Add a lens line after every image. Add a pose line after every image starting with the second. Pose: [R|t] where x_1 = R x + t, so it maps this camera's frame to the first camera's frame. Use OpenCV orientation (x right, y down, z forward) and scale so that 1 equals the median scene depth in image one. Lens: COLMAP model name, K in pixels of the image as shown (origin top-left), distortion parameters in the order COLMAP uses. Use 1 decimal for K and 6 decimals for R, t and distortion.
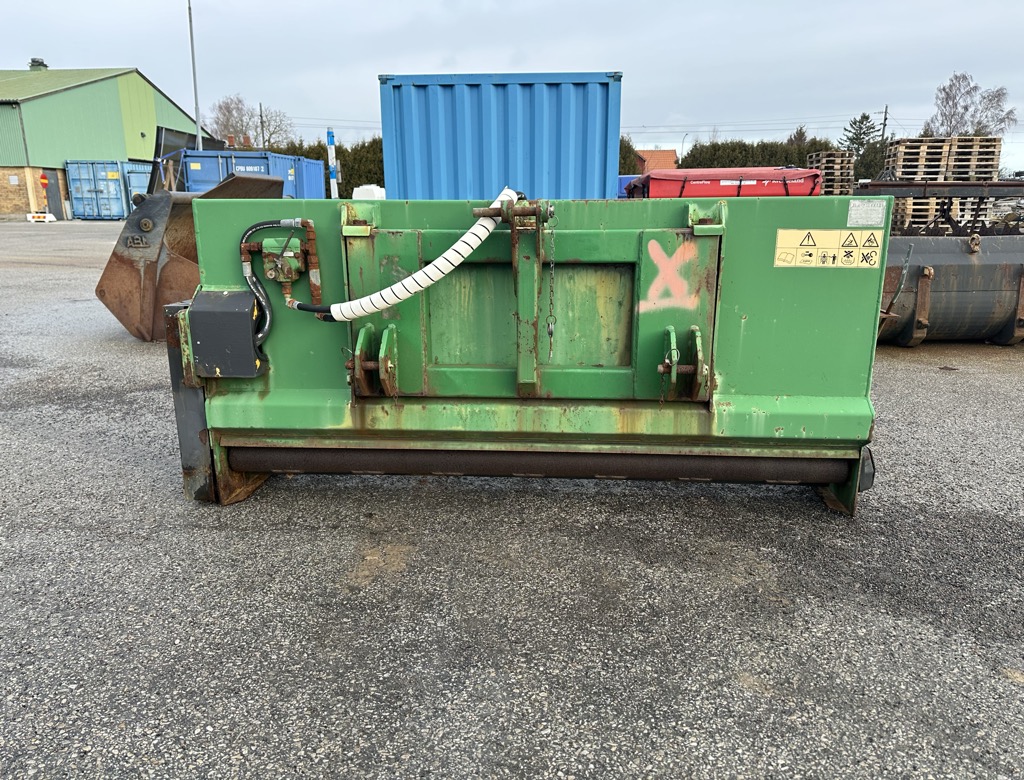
lens RADIAL K [[715.9, 0, 512.2], [0, 715.9, 385.3], [0, 0, 1]] dist [0.069045, -0.083661]
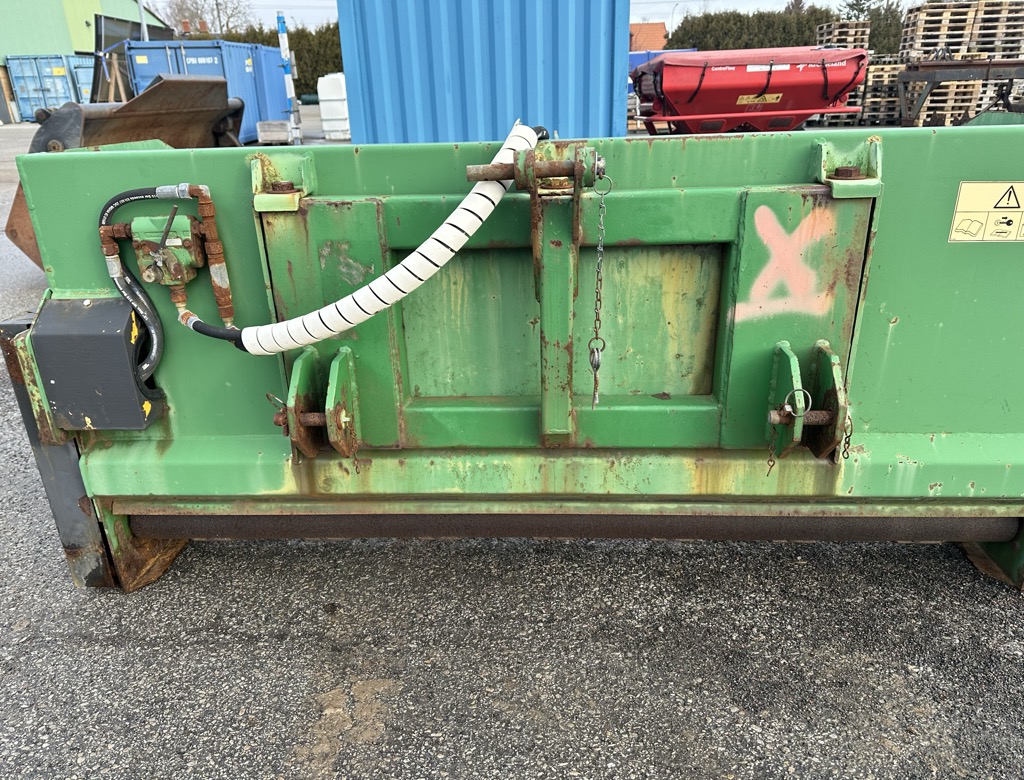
lens RADIAL K [[725.7, 0, 501.4], [0, 725.7, 387.9], [0, 0, 1]] dist [0.016568, -0.017280]
pose [[0.999495, -0.031656, 0.002913, -0.030012], [0.030902, 0.988992, 0.144710, -0.136415], [-0.007462, -0.144546, 0.989470, 0.344779]]
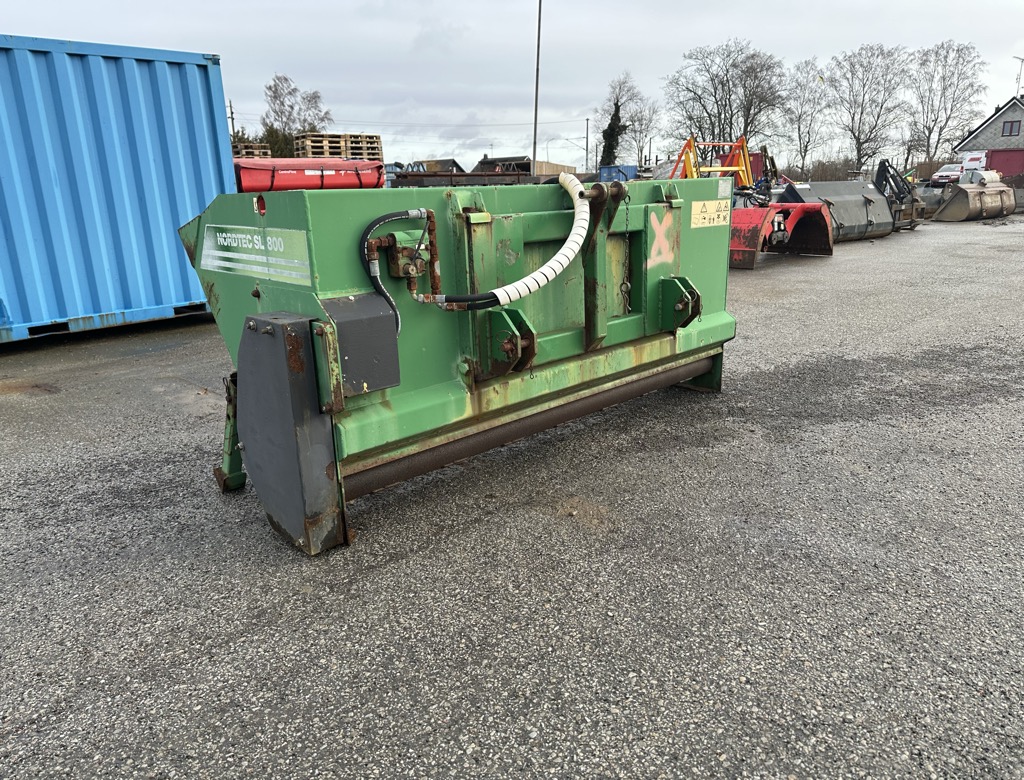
lens RADIAL K [[718.8, 0, 514.0], [0, 718.8, 373.1], [0, 0, 1]] dist [0.057240, -0.068019]
pose [[0.675537, -0.202925, 0.708852, -0.911671], [0.206186, 0.975018, 0.082626, -0.071196], [-0.707910, 0.090339, 0.700501, 0.258991]]
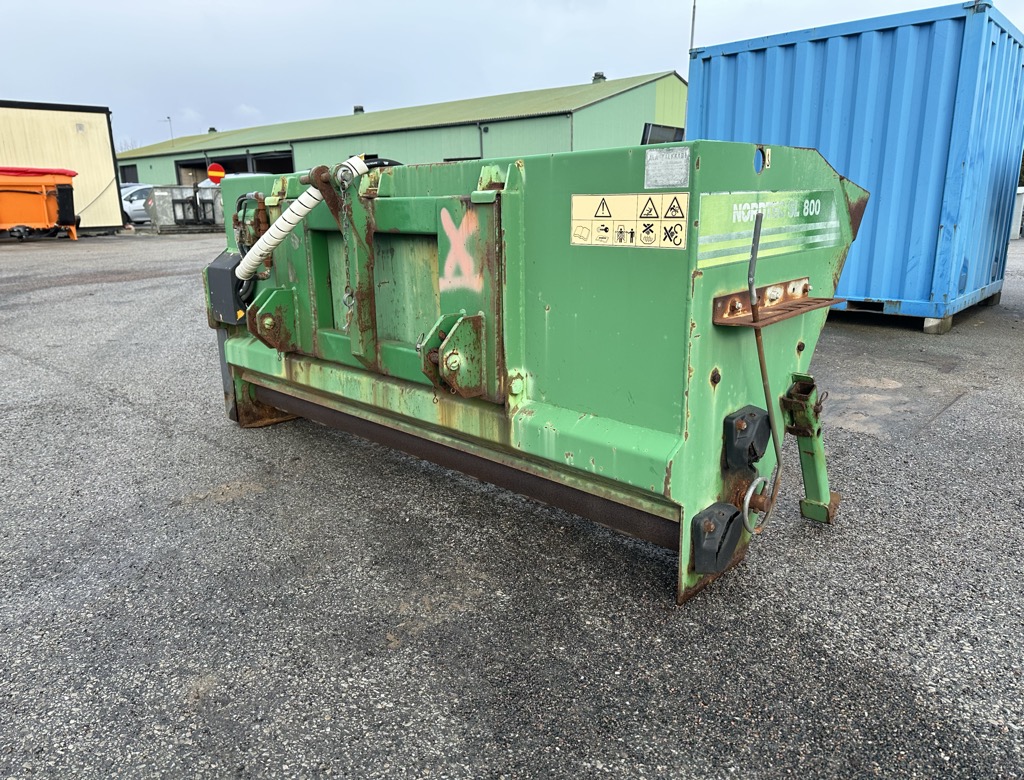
lens RADIAL K [[715.7, 0, 510.0], [0, 715.7, 383.1], [0, 0, 1]] dist [0.031964, -0.040256]
pose [[0.765700, 0.146190, -0.626364, 0.779374], [-0.138826, 0.988437, 0.060989, -0.052981], [0.628037, 0.040256, 0.777142, 0.355332]]
